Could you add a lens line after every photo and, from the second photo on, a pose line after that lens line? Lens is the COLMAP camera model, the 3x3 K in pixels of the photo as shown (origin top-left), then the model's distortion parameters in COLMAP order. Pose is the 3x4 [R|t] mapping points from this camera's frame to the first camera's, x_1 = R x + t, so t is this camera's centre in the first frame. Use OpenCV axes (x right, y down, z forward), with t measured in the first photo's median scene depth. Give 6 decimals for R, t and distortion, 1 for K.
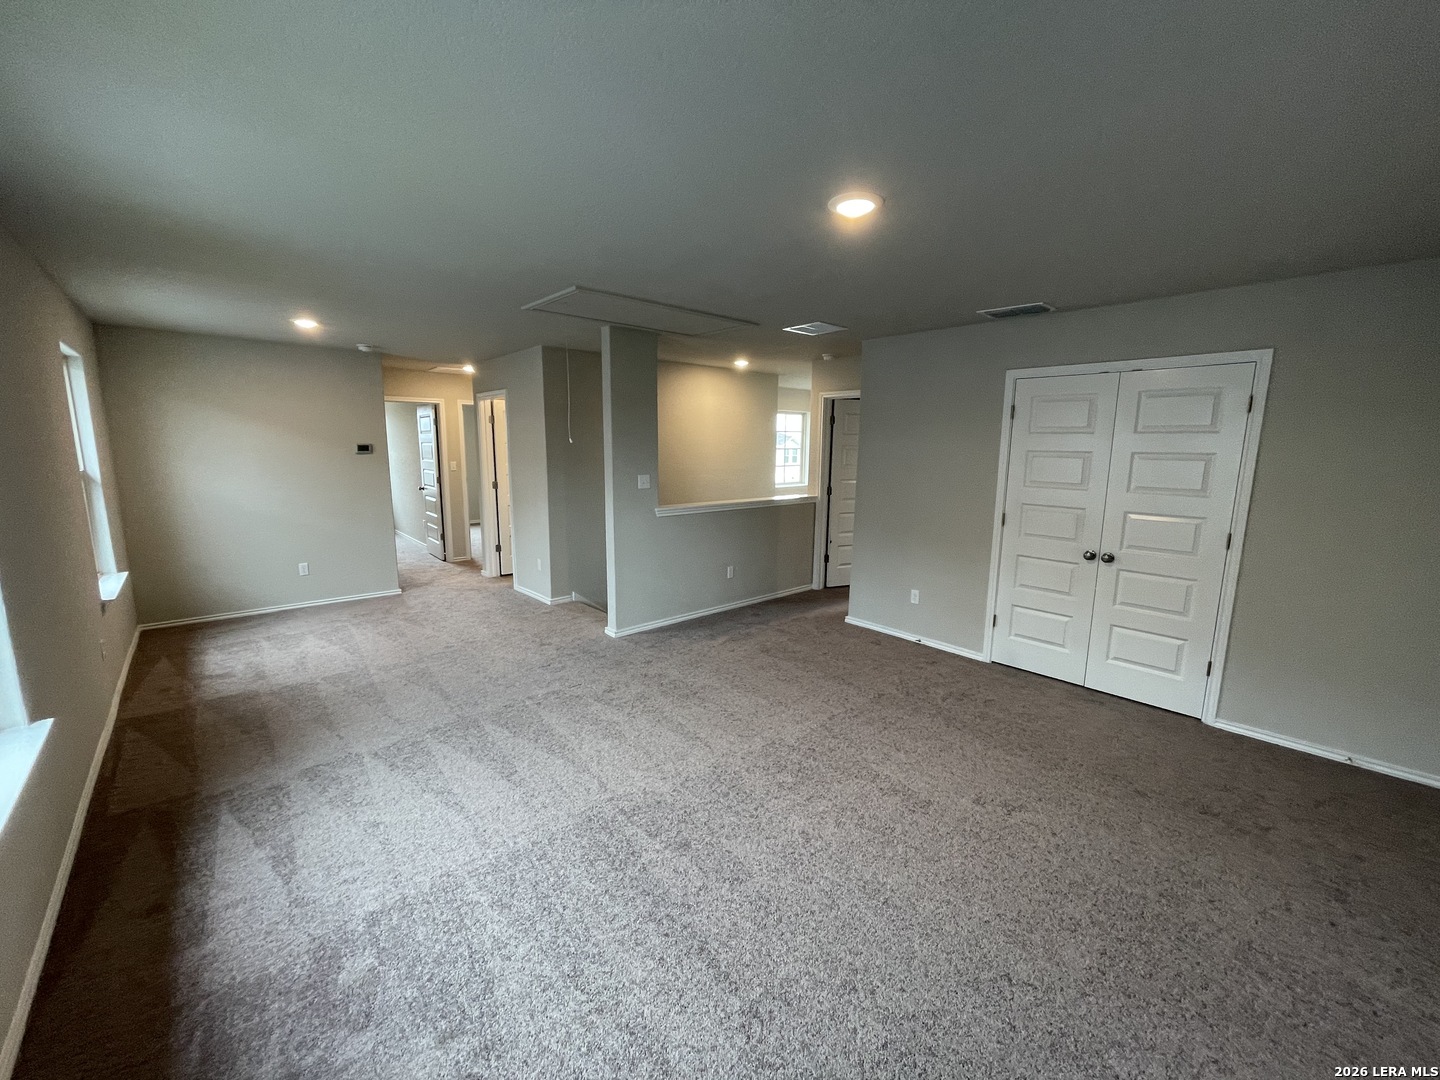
lens RADIAL K [[580.2, 0, 714.3], [0, 580.2, 537.6], [0, 0, 1]] dist [-0.001433, 0.000257]
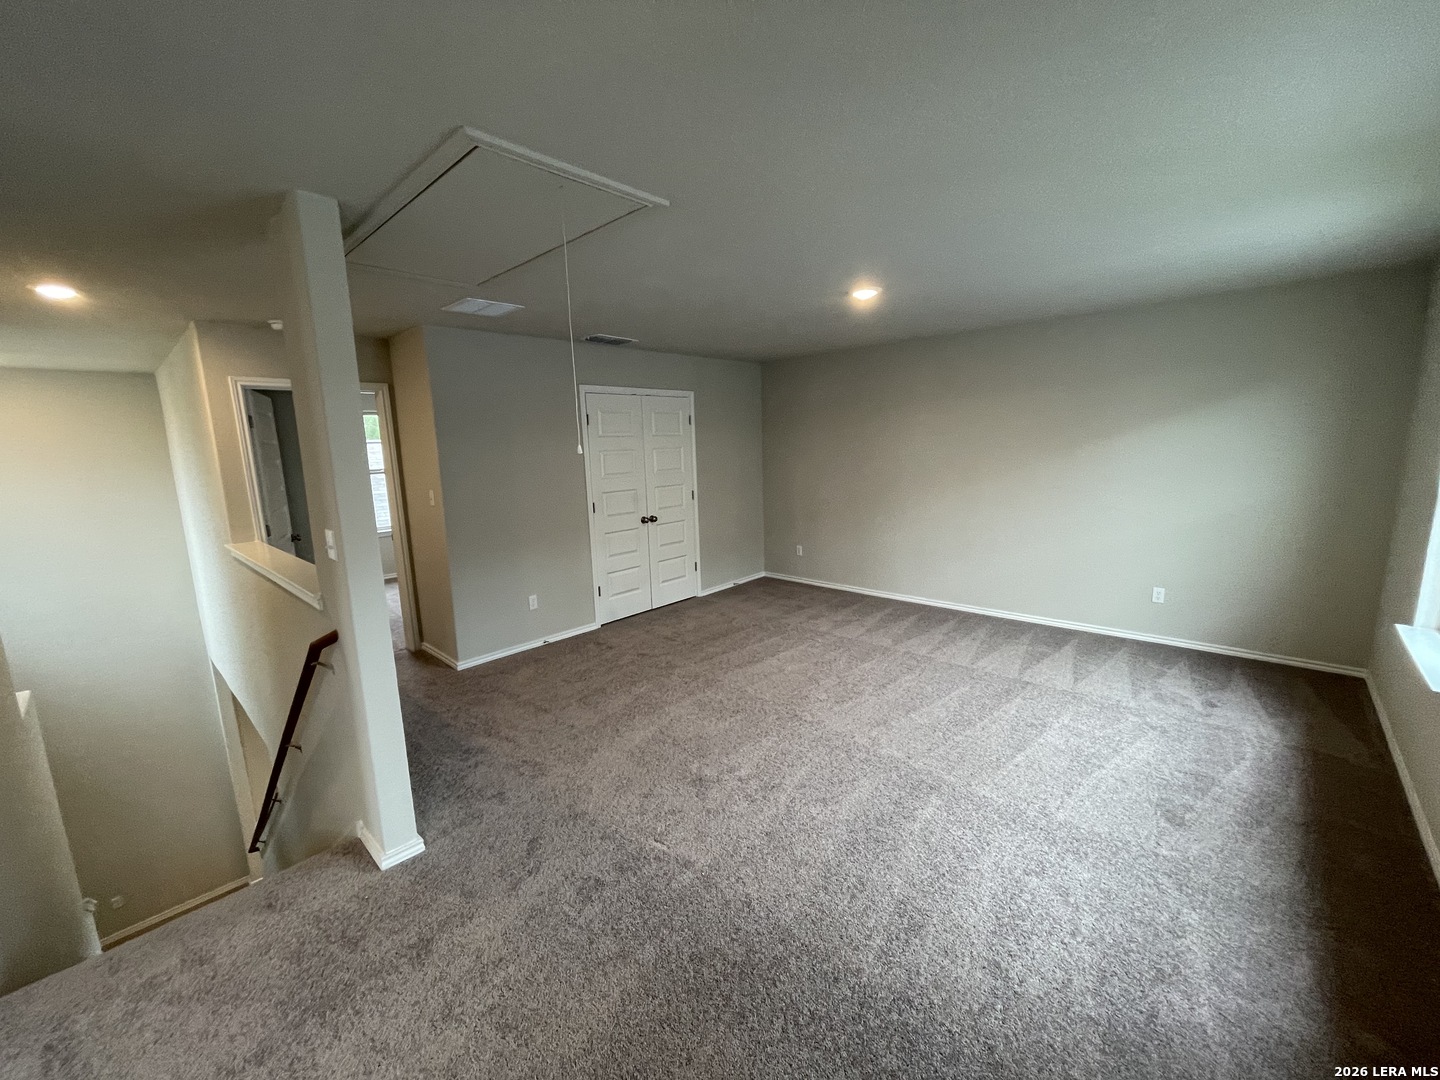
lens RADIAL K [[580.2, 0, 714.3], [0, 580.2, 537.6], [0, 0, 1]] dist [-0.001433, 0.000257]
pose [[-0.092028, -0.173883, 0.980457, -0.736718], [0.188192, 0.963853, 0.188602, -0.154727], [-0.977811, 0.201871, -0.055979, 0.844345]]
